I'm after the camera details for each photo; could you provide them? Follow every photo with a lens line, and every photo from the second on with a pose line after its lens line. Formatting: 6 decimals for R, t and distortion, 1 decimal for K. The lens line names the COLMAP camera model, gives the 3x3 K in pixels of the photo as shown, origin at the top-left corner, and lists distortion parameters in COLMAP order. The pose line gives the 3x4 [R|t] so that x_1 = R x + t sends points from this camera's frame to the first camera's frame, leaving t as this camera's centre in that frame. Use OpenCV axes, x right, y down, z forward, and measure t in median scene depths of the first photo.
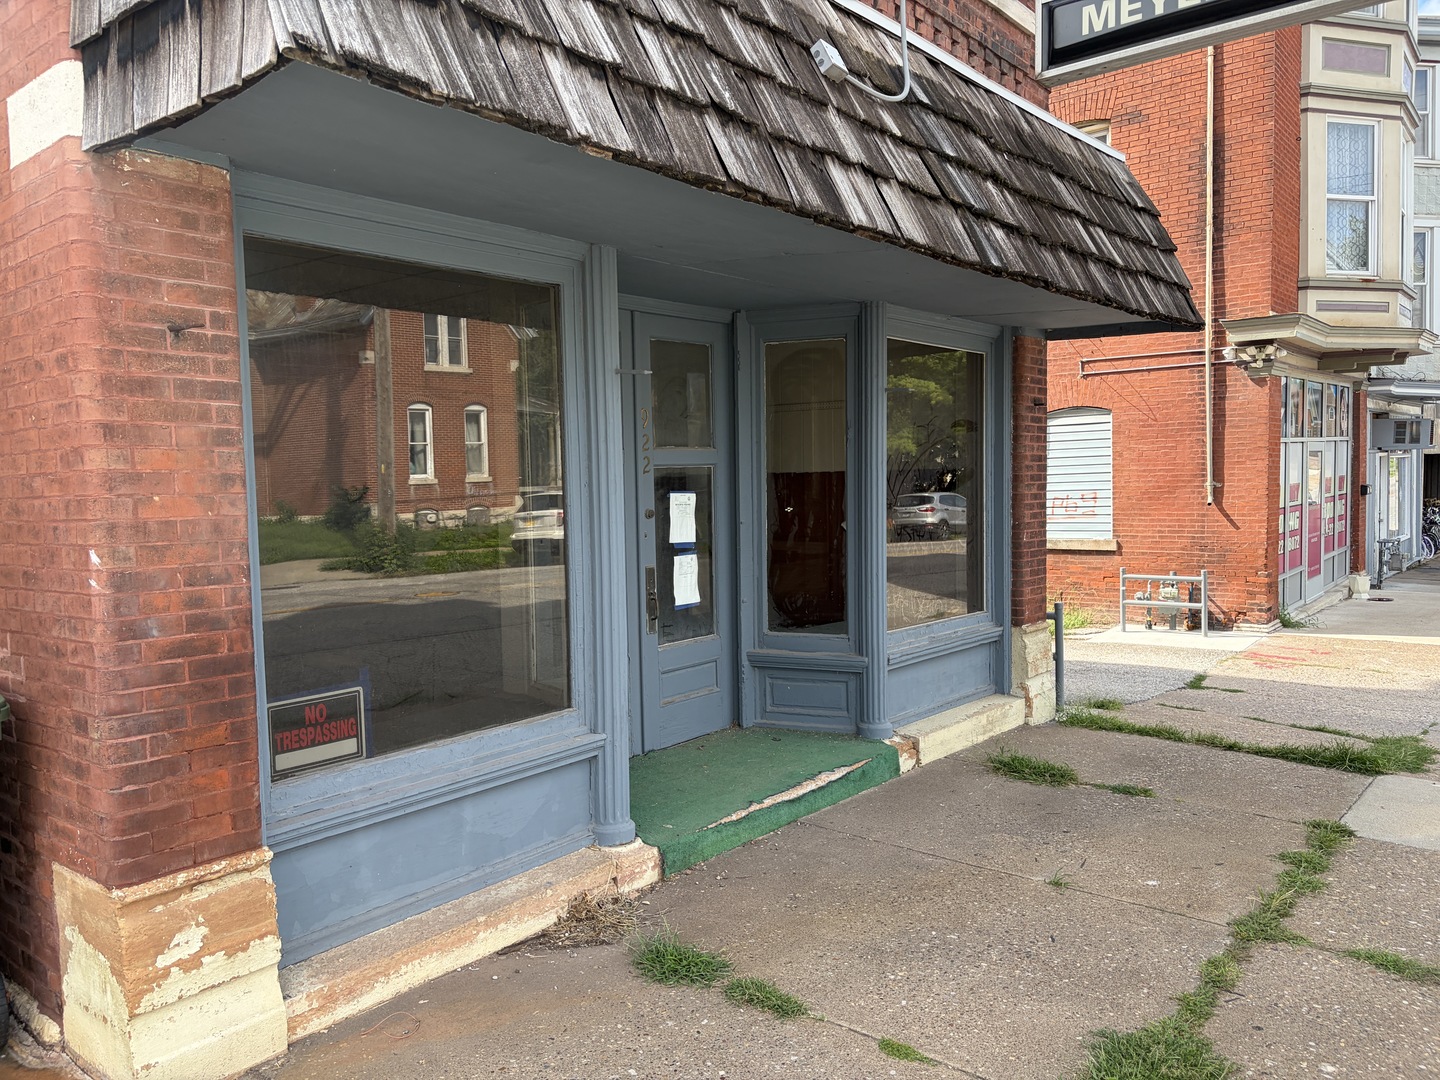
lens RADIAL K [[1088.6, 0, 719.1], [0, 1088.6, 536.5], [0, 0, 1]] dist [0.058683, -0.073112]
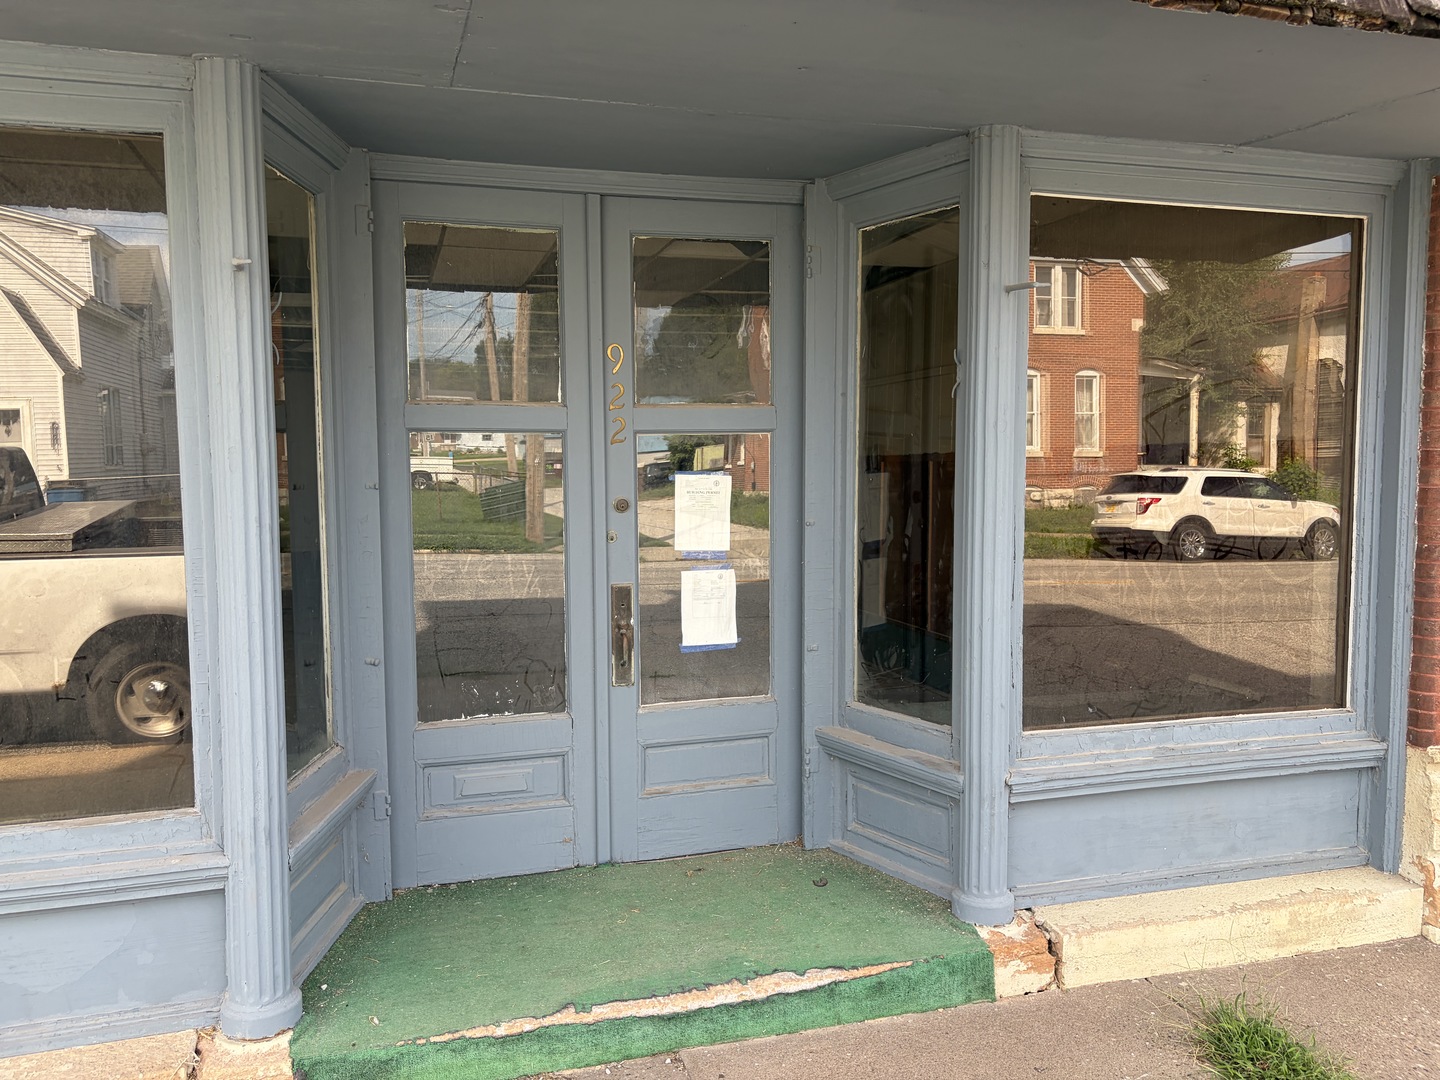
lens RADIAL K [[1139.7, 0, 721.0], [0, 1139.7, 540.4], [0, 0, 1]] dist [0.030253, -0.034751]
pose [[0.835861, 0.053258, -0.546352, 0.329391], [-0.040460, 0.998553, 0.035439, -0.023409], [0.547449, -0.007517, 0.836806, 0.421710]]
